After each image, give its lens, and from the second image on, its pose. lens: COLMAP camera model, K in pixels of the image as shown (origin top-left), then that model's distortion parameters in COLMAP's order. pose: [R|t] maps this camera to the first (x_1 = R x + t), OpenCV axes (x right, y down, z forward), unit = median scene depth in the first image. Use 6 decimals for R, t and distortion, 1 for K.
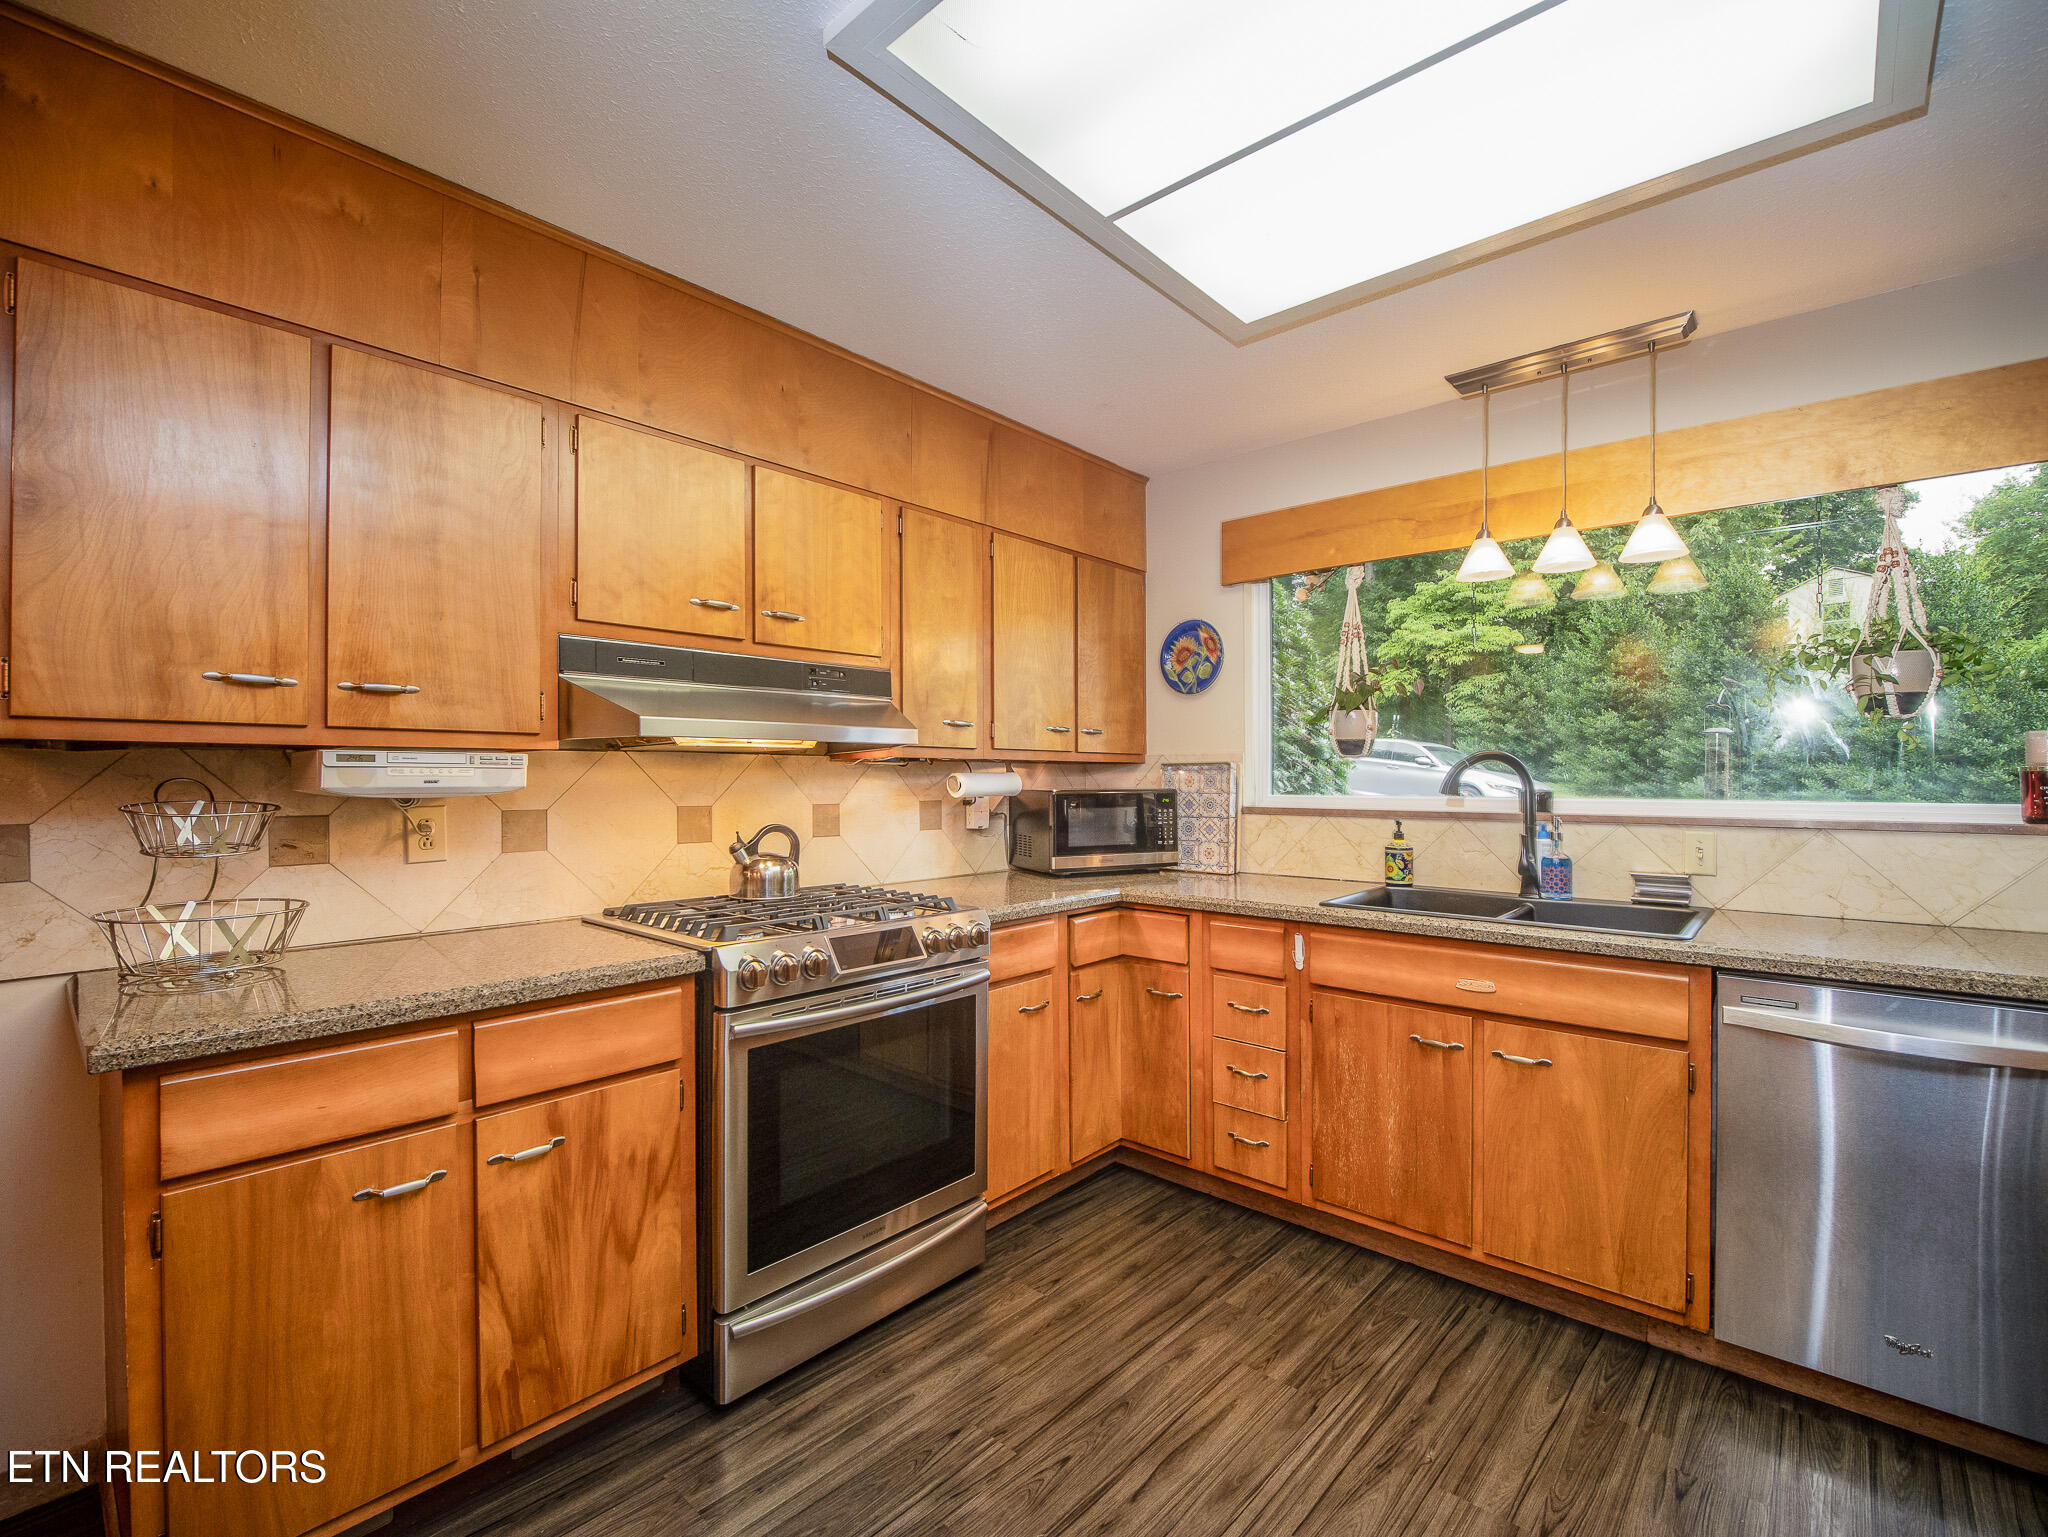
lens RADIAL K [[917.1, 0, 1022.9], [0, 917.1, 781.0], [0, 0, 1]] dist [-0.001043, -0.010281]
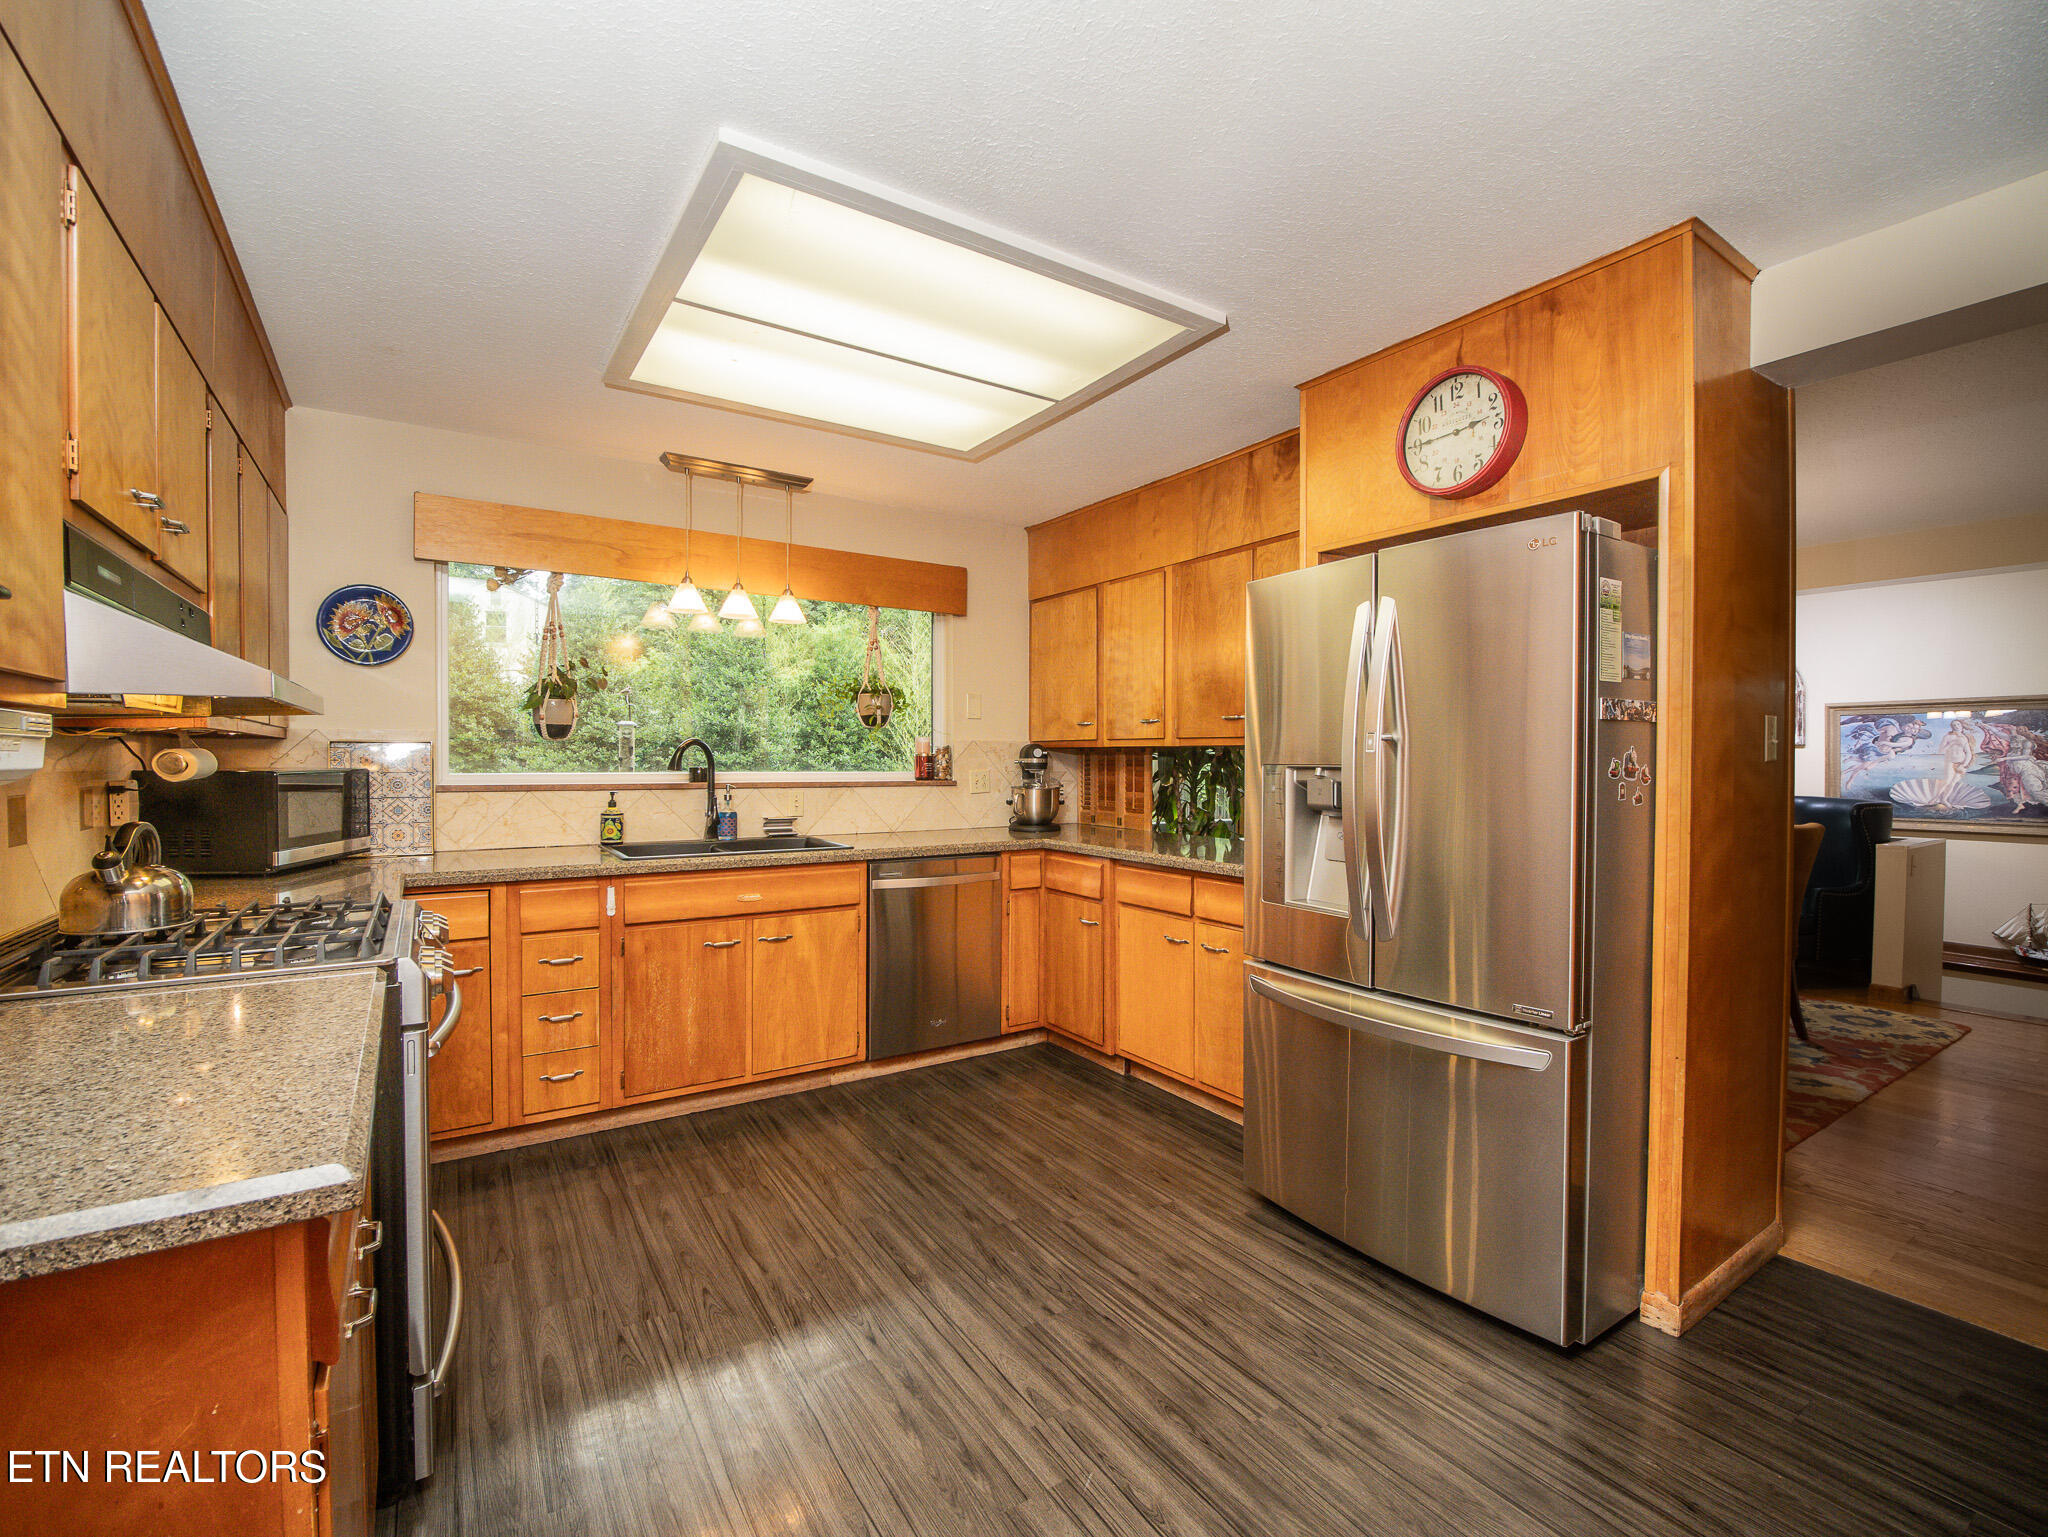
lens RADIAL K [[917.1, 0, 1022.9], [0, 917.1, 781.0], [0, 0, 1]] dist [-0.001043, -0.010281]
pose [[0.250509, -0.020176, 0.967904, -0.727919], [0.000281, 0.999784, 0.020768, 0.003389], [-0.968114, -0.004931, 0.250460, 0.173337]]
